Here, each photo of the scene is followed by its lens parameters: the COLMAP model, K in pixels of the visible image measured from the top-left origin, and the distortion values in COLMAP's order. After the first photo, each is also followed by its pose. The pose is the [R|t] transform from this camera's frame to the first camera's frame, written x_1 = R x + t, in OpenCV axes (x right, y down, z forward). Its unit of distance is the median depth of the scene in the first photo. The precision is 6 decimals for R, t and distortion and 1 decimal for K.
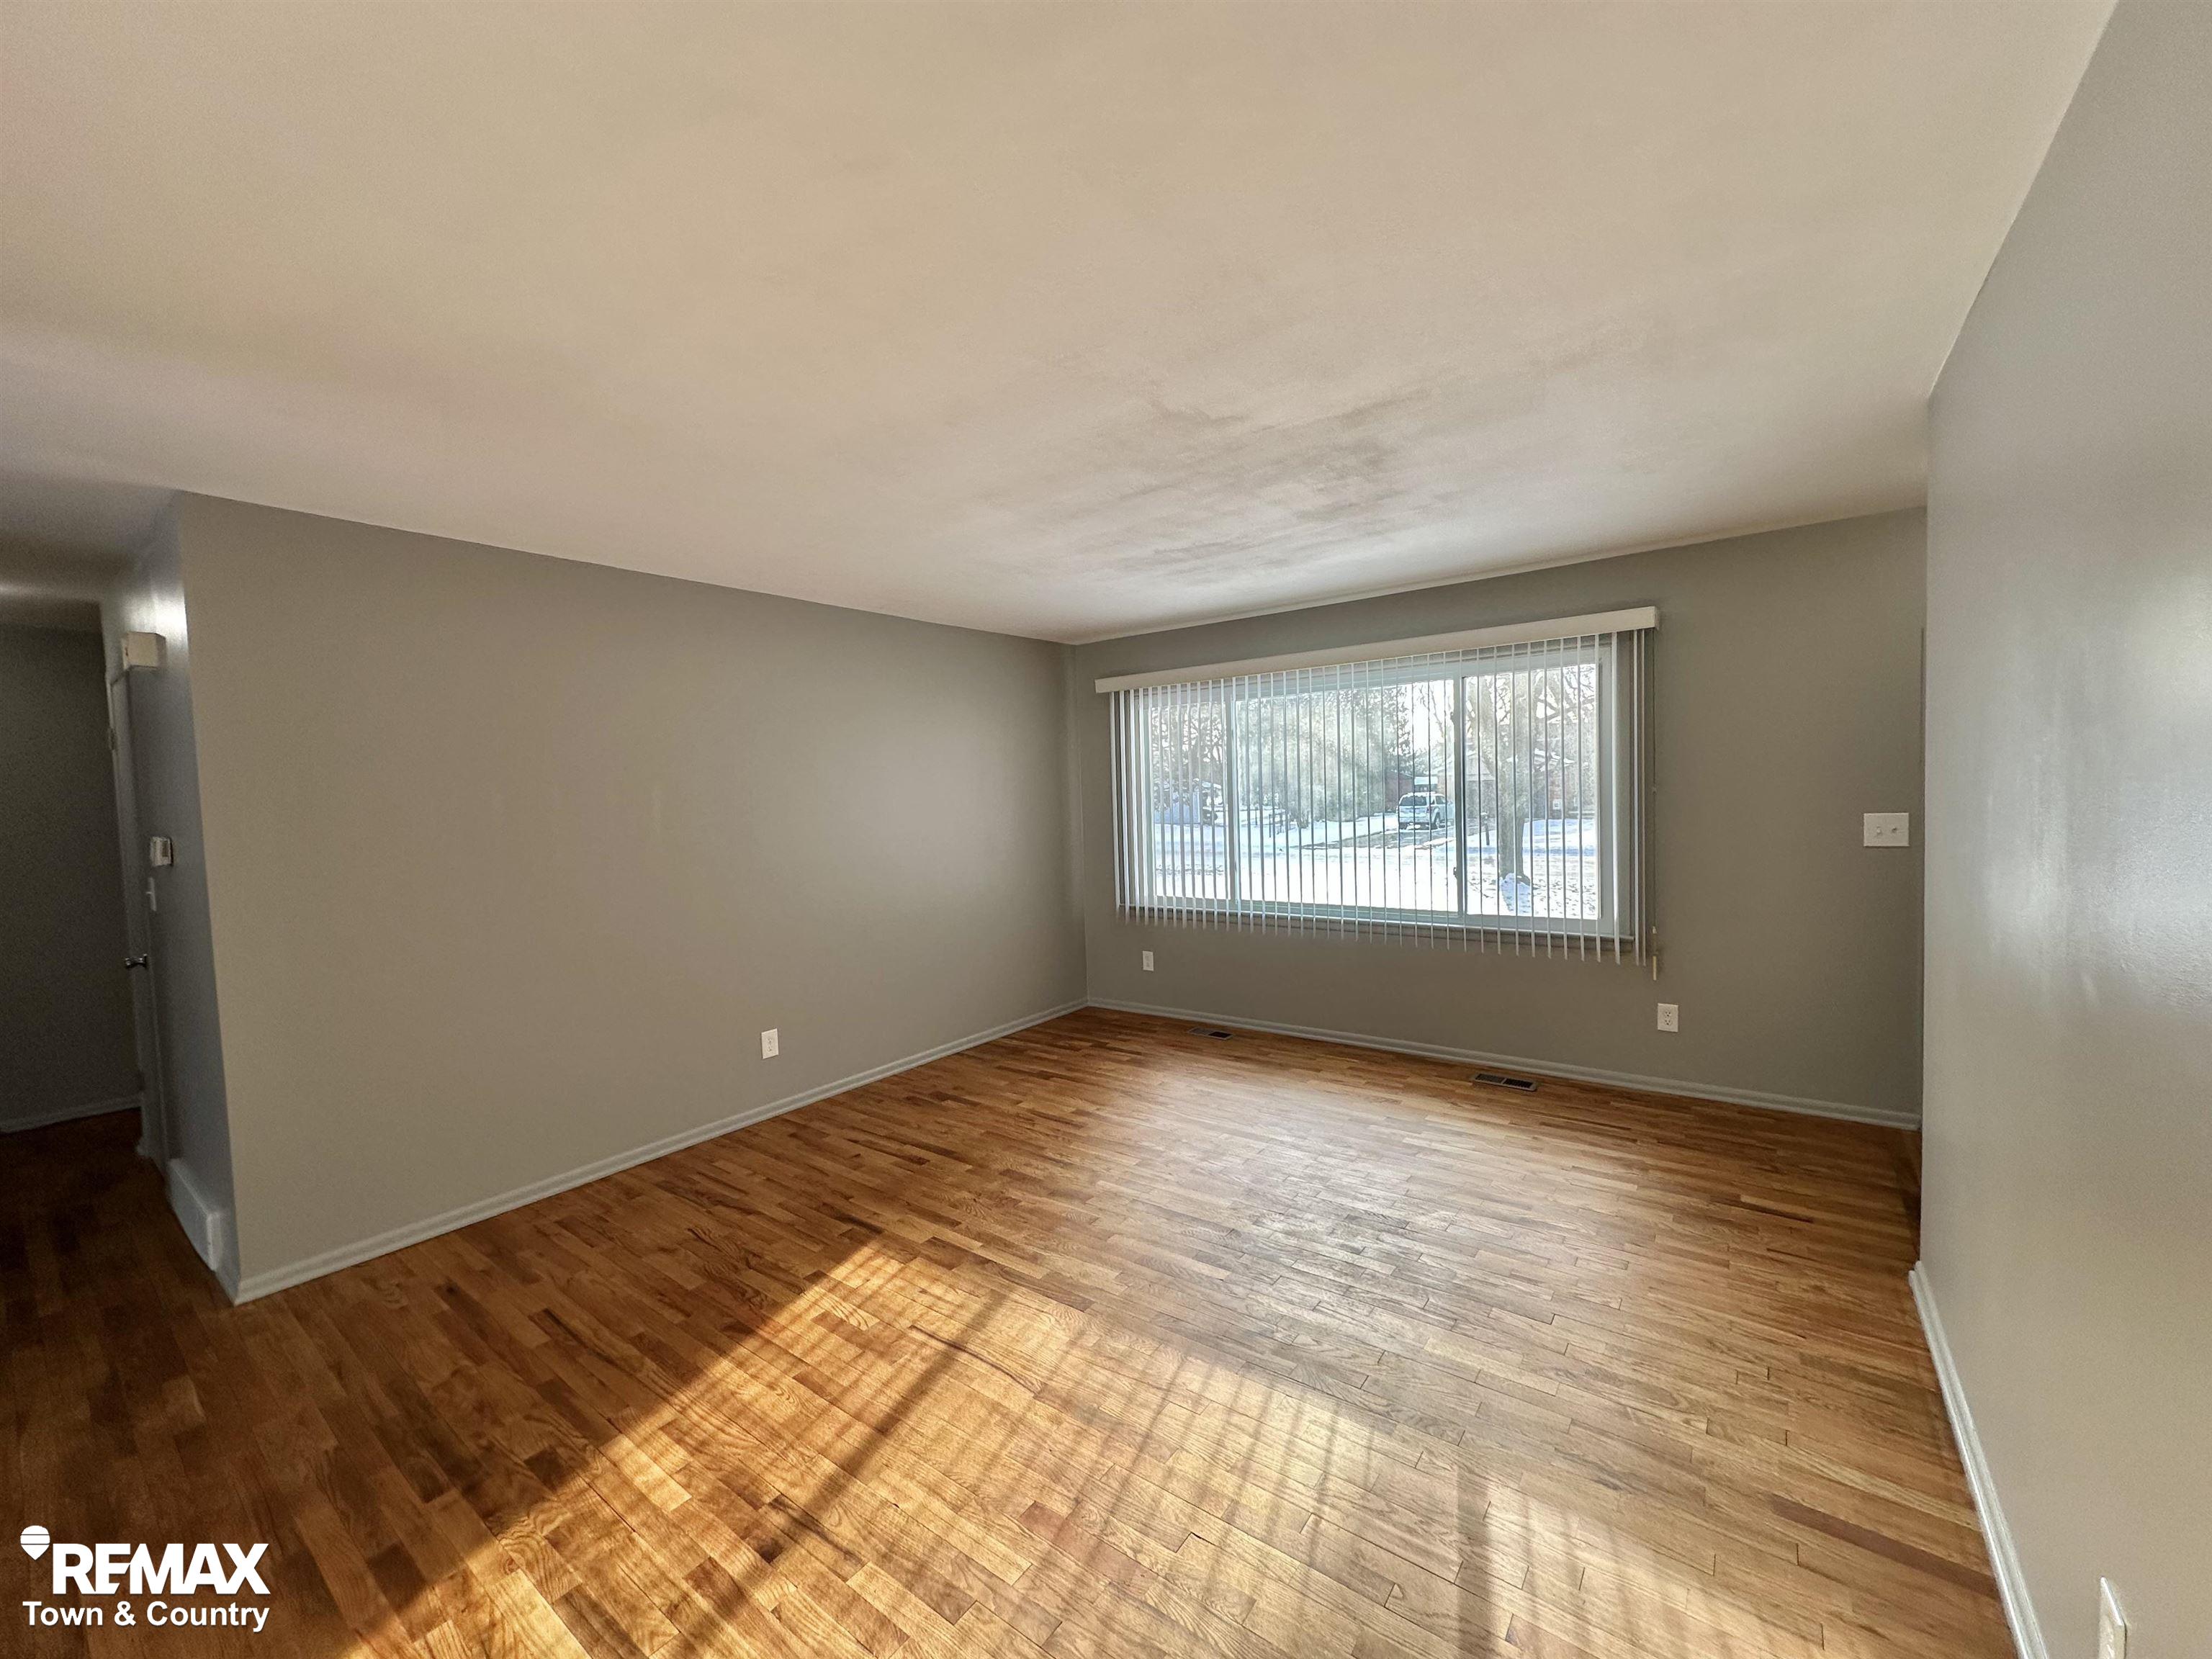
lens RADIAL K [[879.5, 0, 1107.9], [0, 879.5, 828.4], [0, 0, 1]] dist [-0.000593, 0.000338]
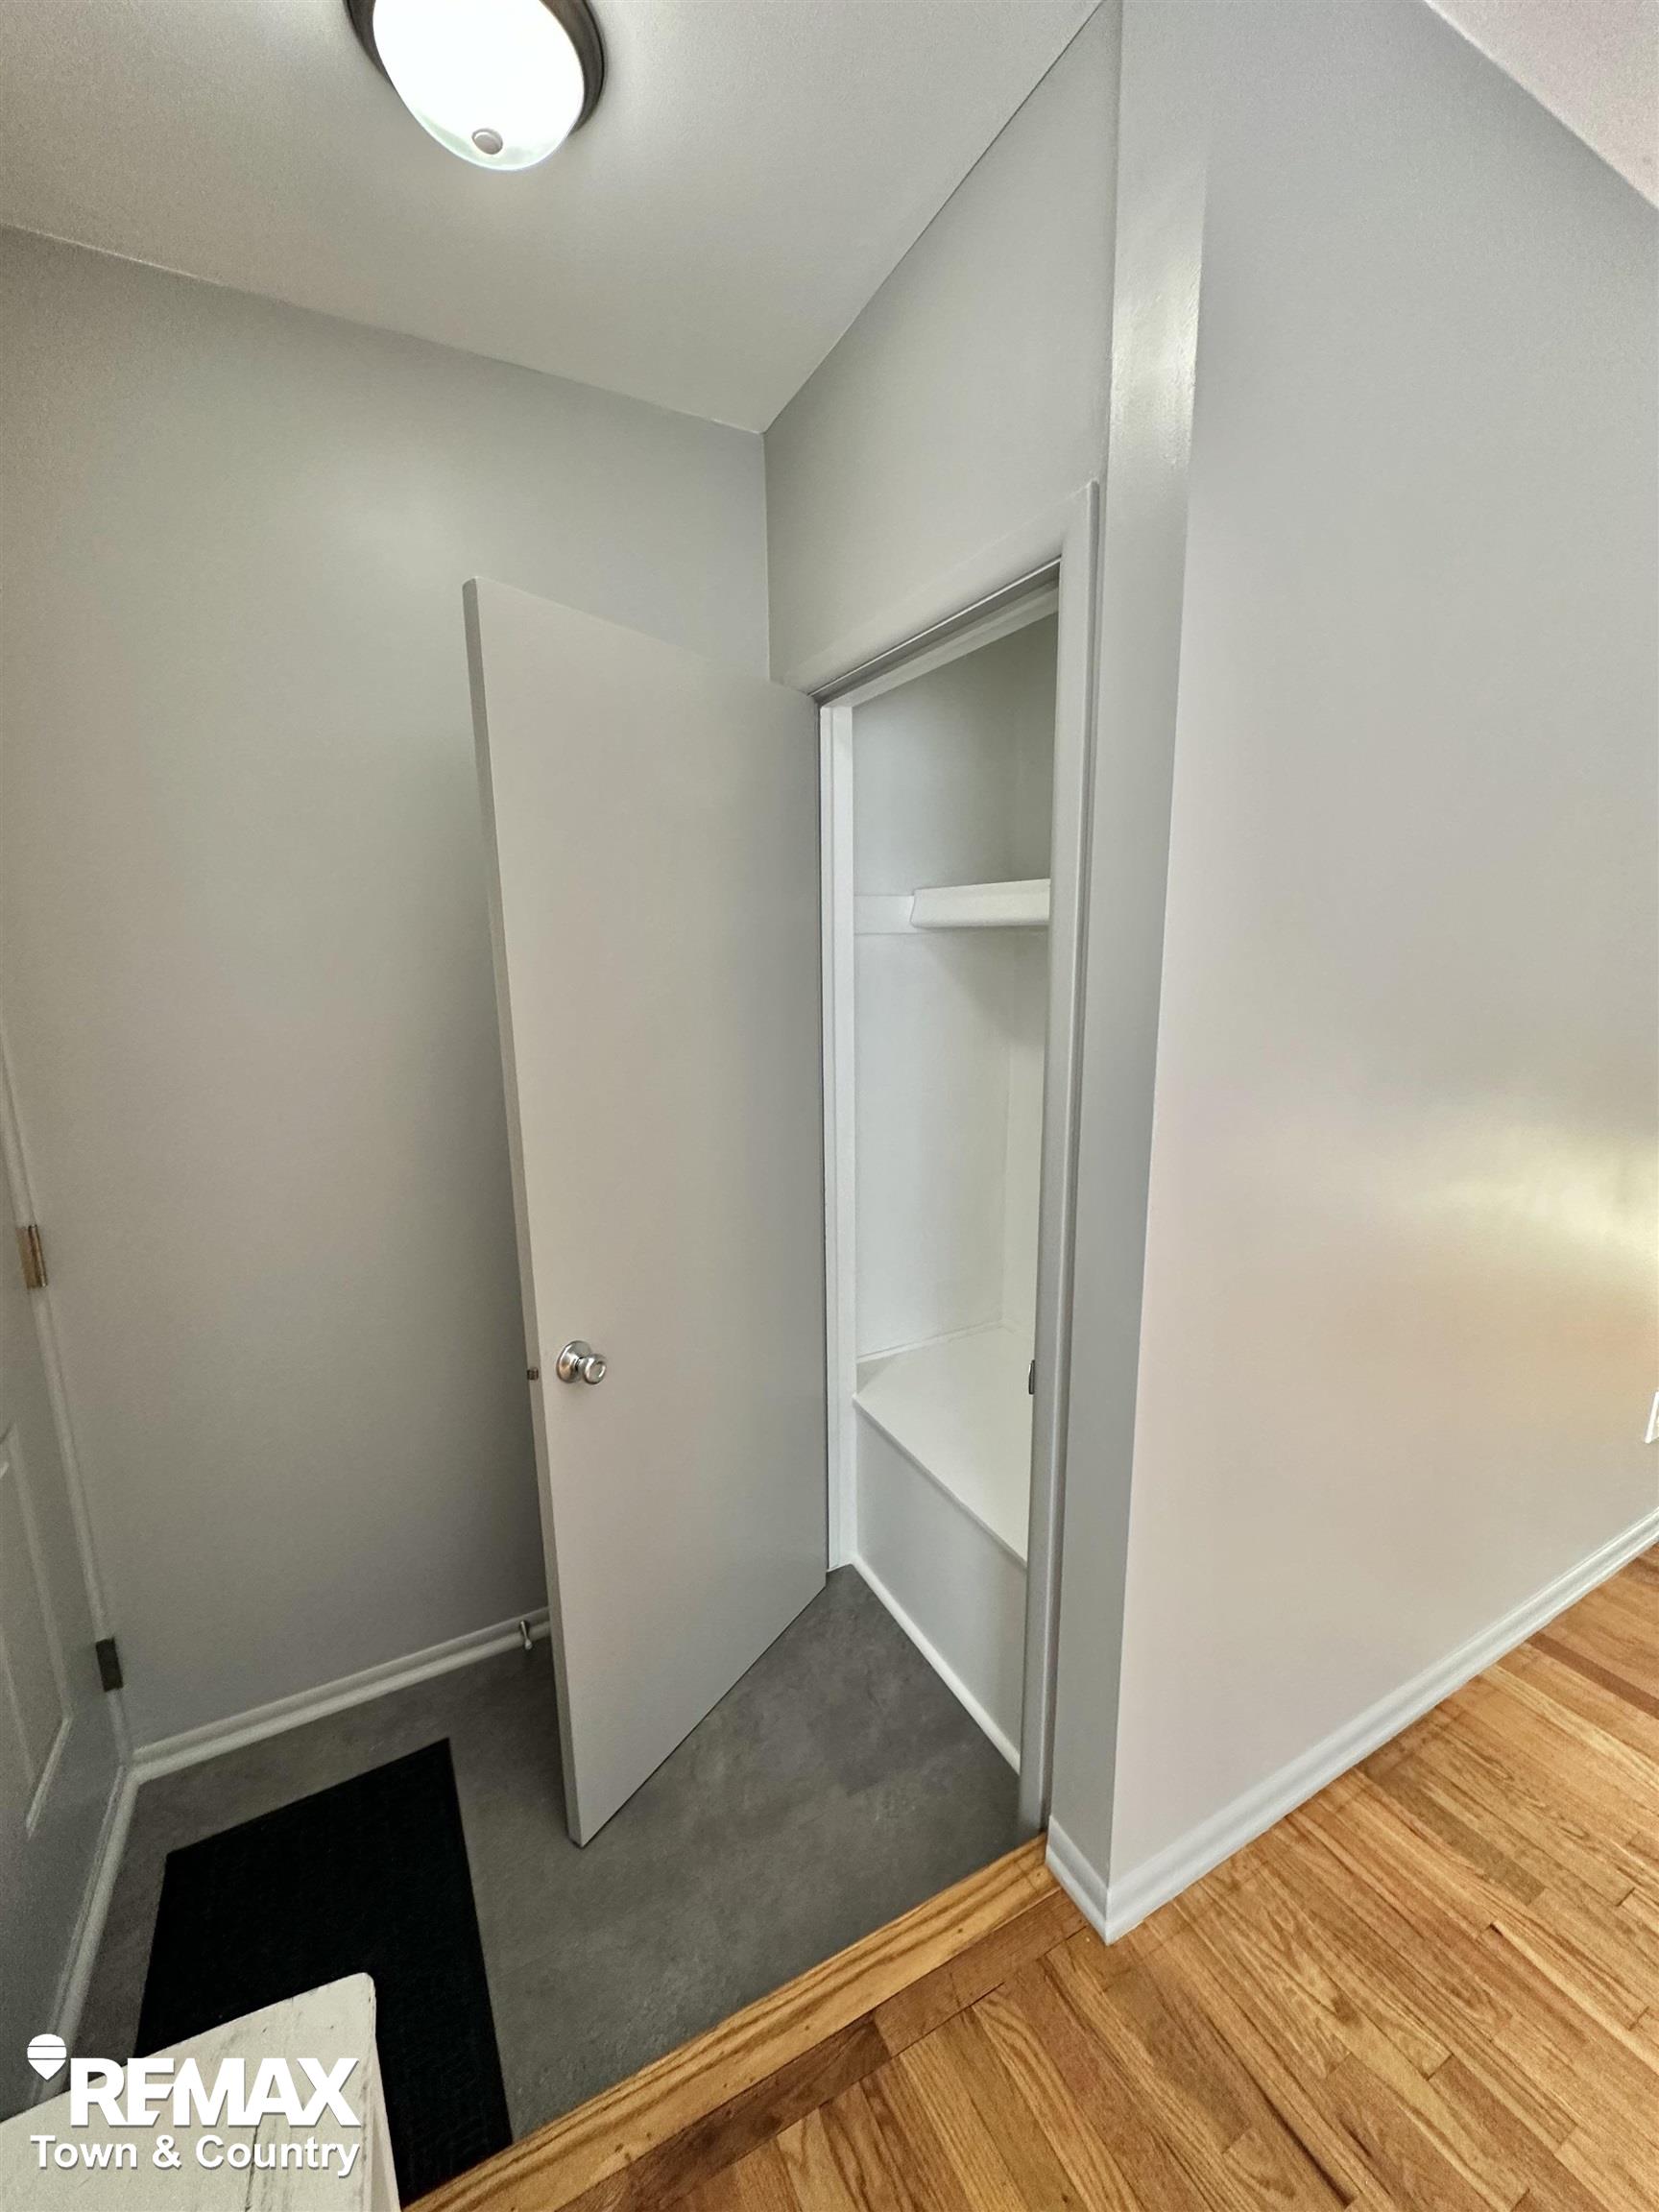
lens RADIAL K [[879.5, 0, 832.9], [0, 879.5, 1104.1], [0, 0, 1]] dist [-0.000593, 0.000338]
pose [[-0.909864, -0.041457, 0.412830, 0.564493], [0.049731, 0.976926, 0.207710, -0.039140], [-0.411915, 0.209518, -0.886808, 0.911772]]
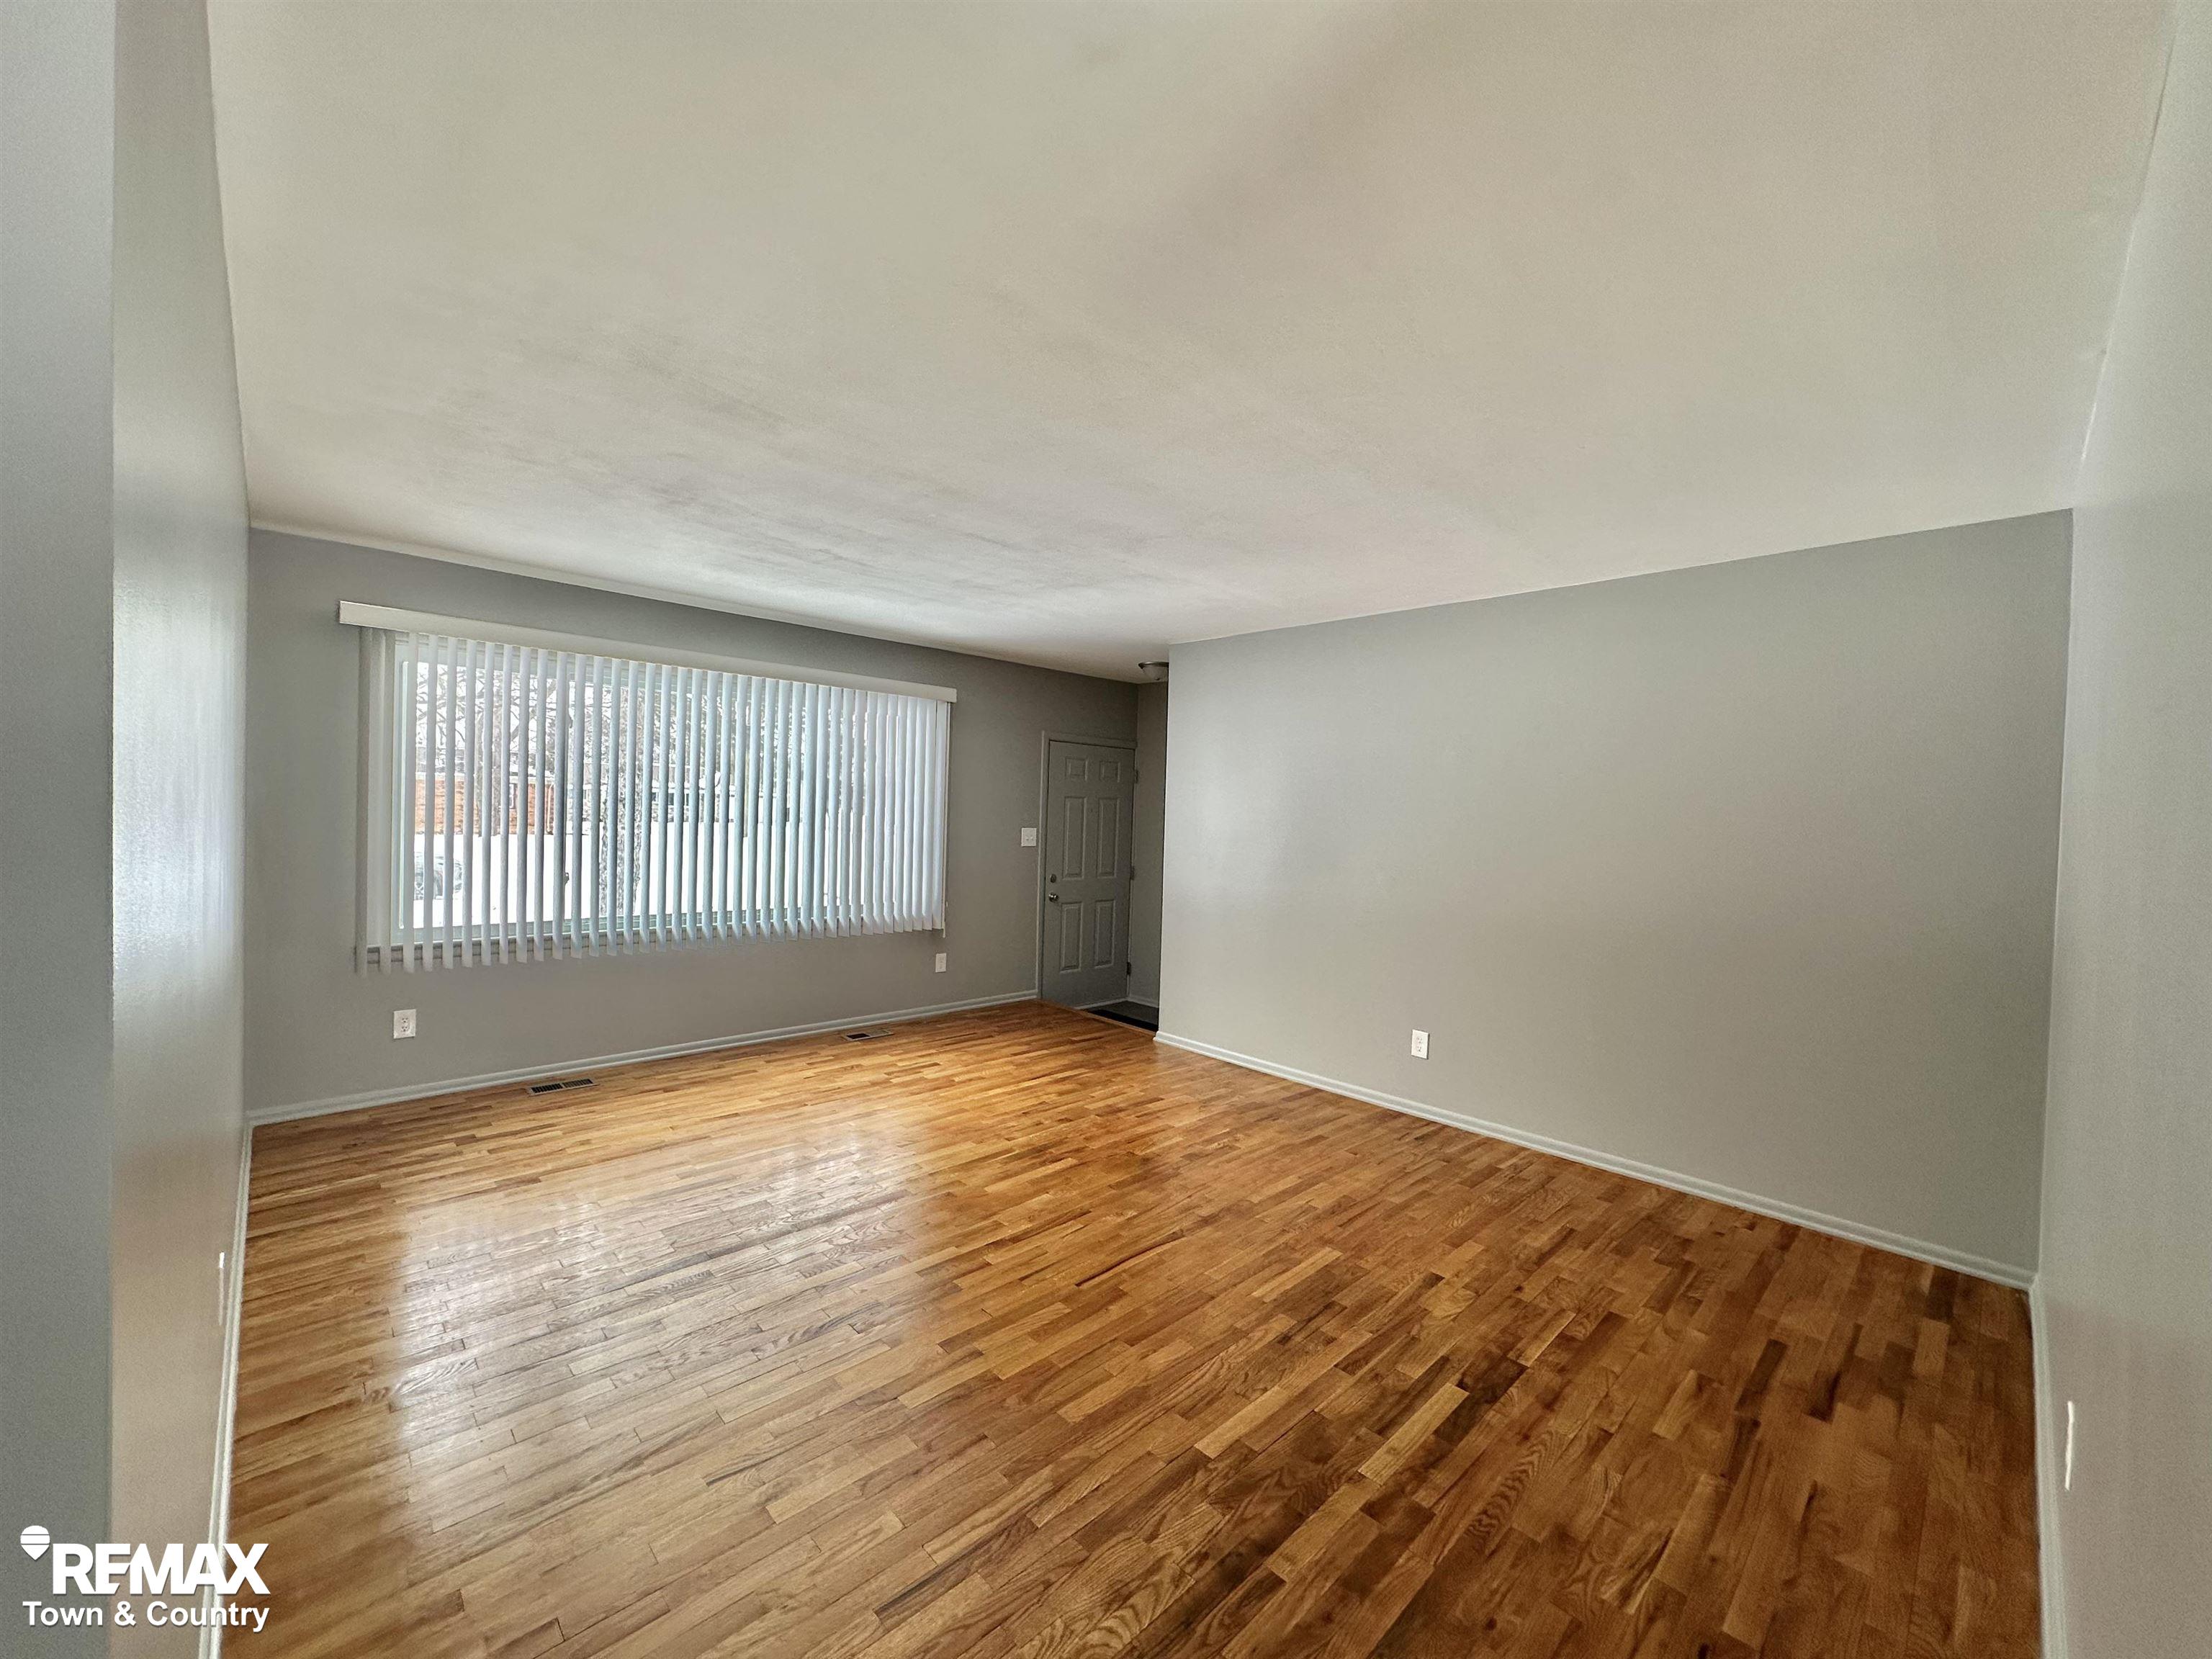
lens RADIAL K [[879.5, 0, 1107.1], [0, 879.5, 830.5], [0, 0, 1]] dist [-0.000593, 0.000338]
pose [[0.150728, 0.015669, 0.988451, -0.823179], [0.002655, 0.999864, -0.016255, 0.016668], [-0.988572, 0.005074, 0.150666, 0.510343]]
